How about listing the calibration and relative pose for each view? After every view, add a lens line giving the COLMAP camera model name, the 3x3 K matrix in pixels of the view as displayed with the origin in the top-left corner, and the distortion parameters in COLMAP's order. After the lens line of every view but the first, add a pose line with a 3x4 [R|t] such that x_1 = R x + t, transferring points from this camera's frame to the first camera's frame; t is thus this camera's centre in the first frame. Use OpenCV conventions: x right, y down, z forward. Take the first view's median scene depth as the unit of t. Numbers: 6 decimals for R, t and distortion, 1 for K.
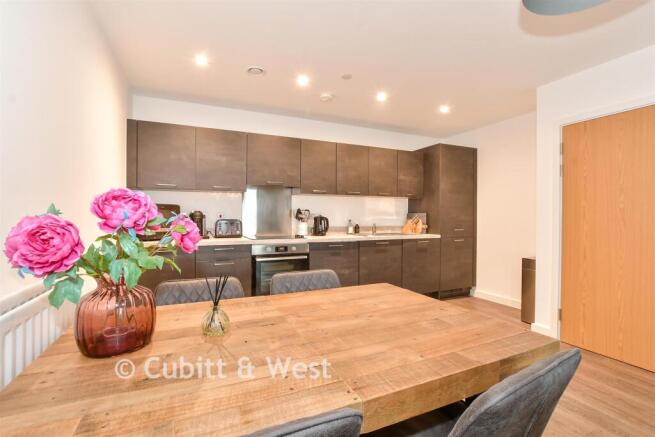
lens RADIAL K [[294.6, 0, 327.5], [0, 294.6, 218.5], [0, 0, 1]] dist [0.000024, 0.000015]
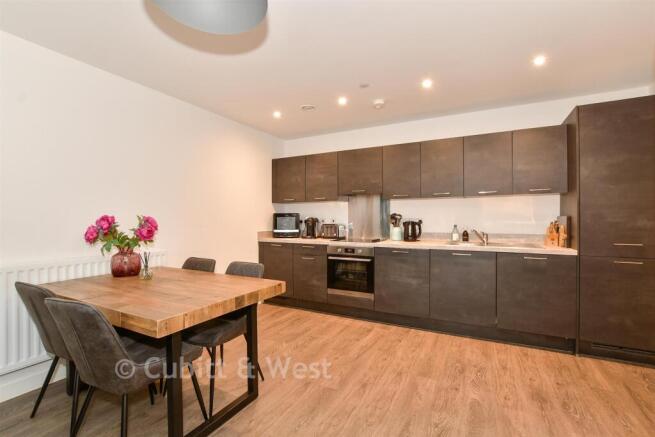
lens RADIAL K [[294.6, 0, 327.5], [0, 294.6, 218.5], [0, 0, 1]] dist [0.000024, 0.000015]
pose [[0.628029, -0.008520, -0.778143, 0.556737], [-0.001289, 0.999927, -0.011989, -0.004289], [0.778189, 0.008533, 0.627973, 0.192890]]
